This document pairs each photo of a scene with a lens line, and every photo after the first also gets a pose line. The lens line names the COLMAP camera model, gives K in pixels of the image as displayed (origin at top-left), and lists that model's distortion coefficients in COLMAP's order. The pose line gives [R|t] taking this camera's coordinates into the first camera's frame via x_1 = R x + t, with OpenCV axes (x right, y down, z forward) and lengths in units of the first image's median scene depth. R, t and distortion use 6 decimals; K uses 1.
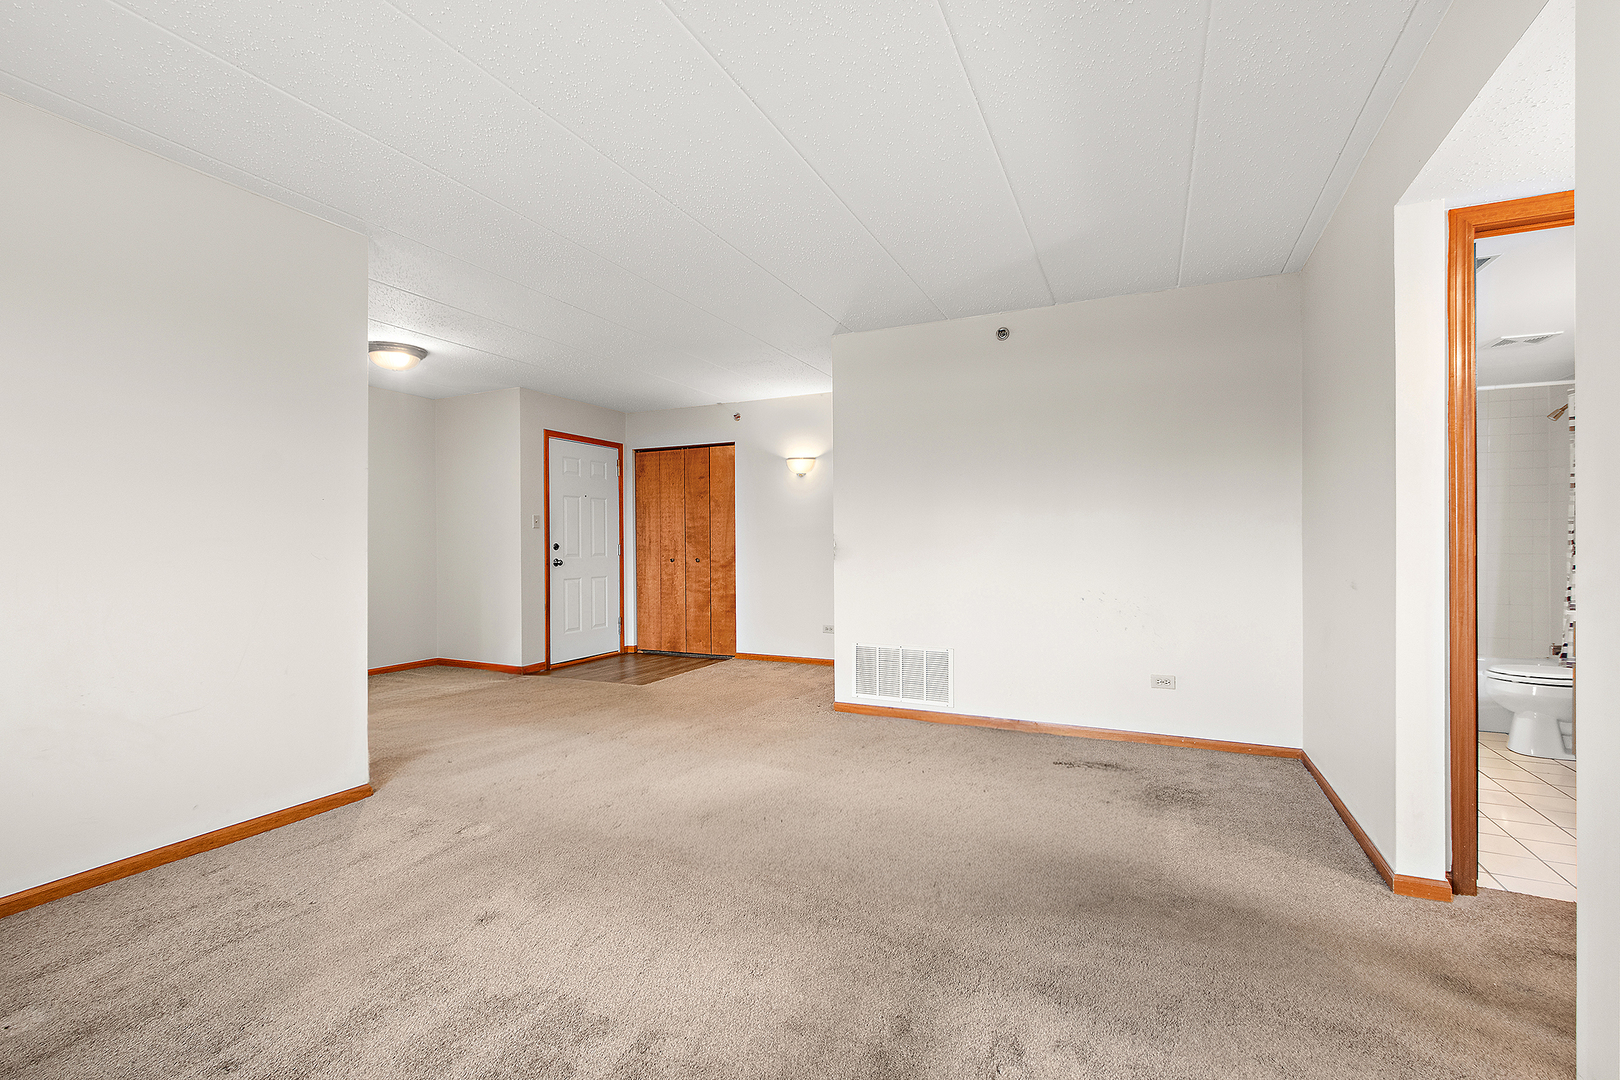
lens RADIAL K [[729.3, 0, 810.7], [0, 729.3, 543.1], [0, 0, 1]] dist [-0.001239, -0.001559]
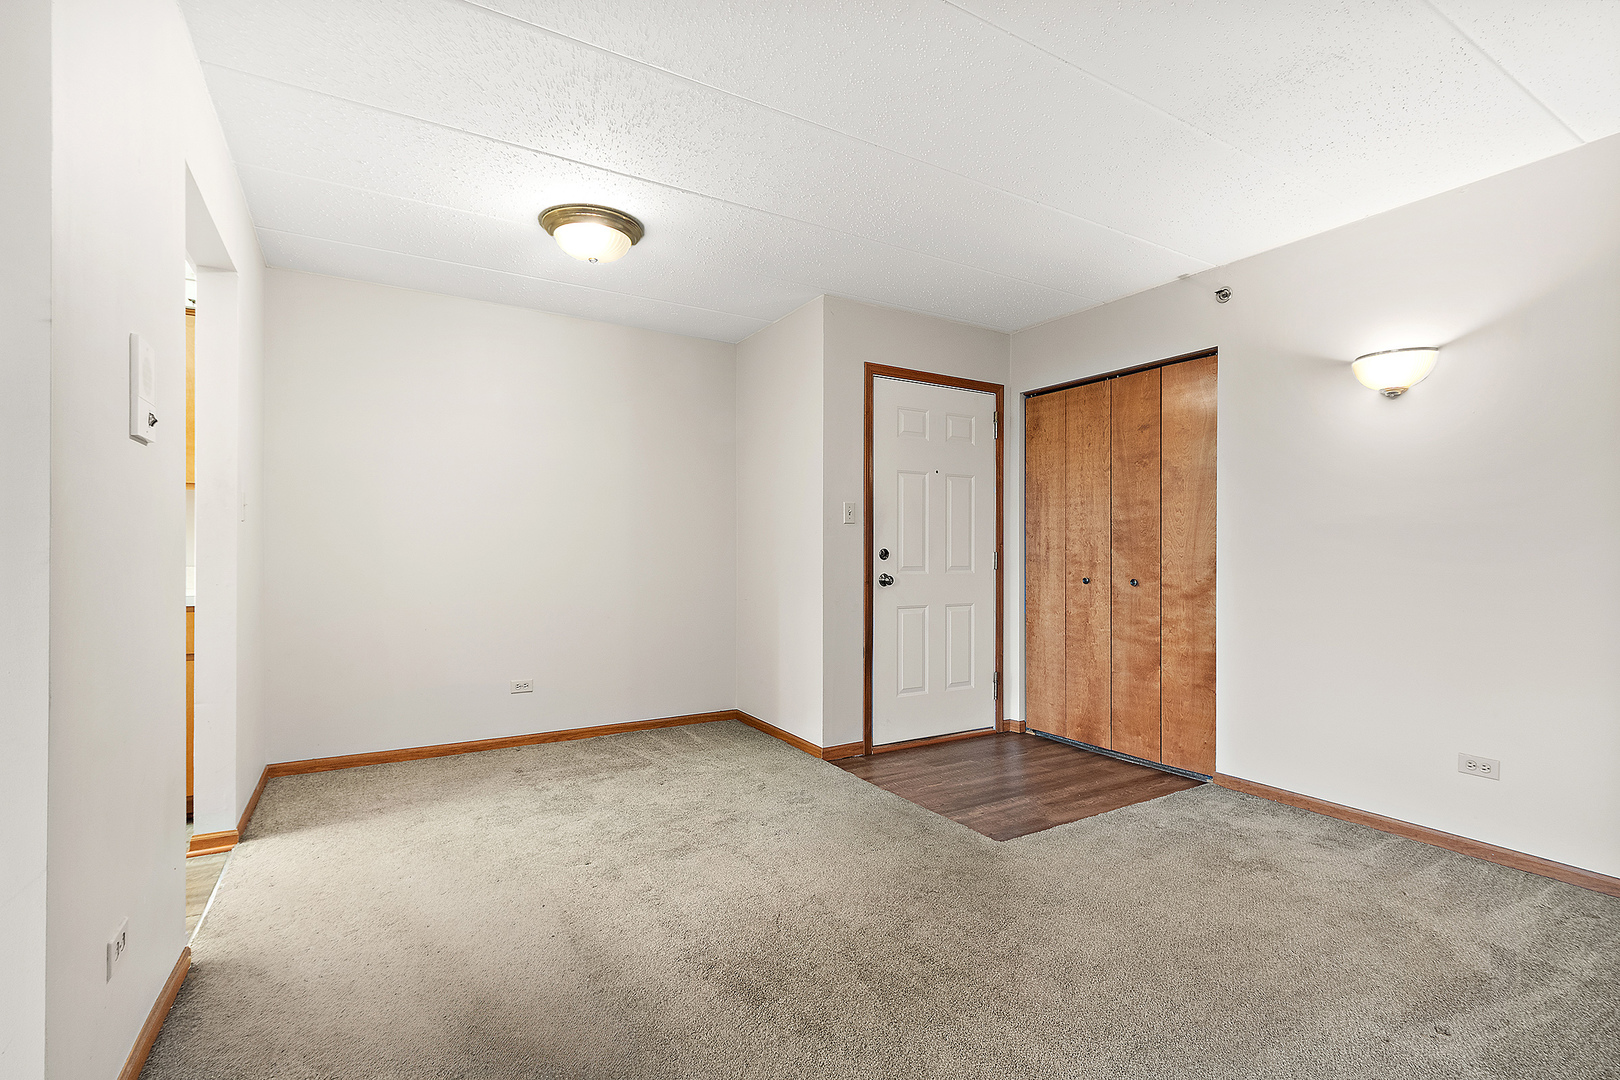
lens RADIAL K [[729.3, 0, 810.3], [0, 729.3, 550.9], [0, 0, 1]] dist [-0.001239, -0.001559]
pose [[0.830693, 0.009326, -0.556652, -0.055063], [-0.009830, 0.999950, 0.002083, 0.001363], [0.556643, 0.003742, 0.830743, 0.421918]]
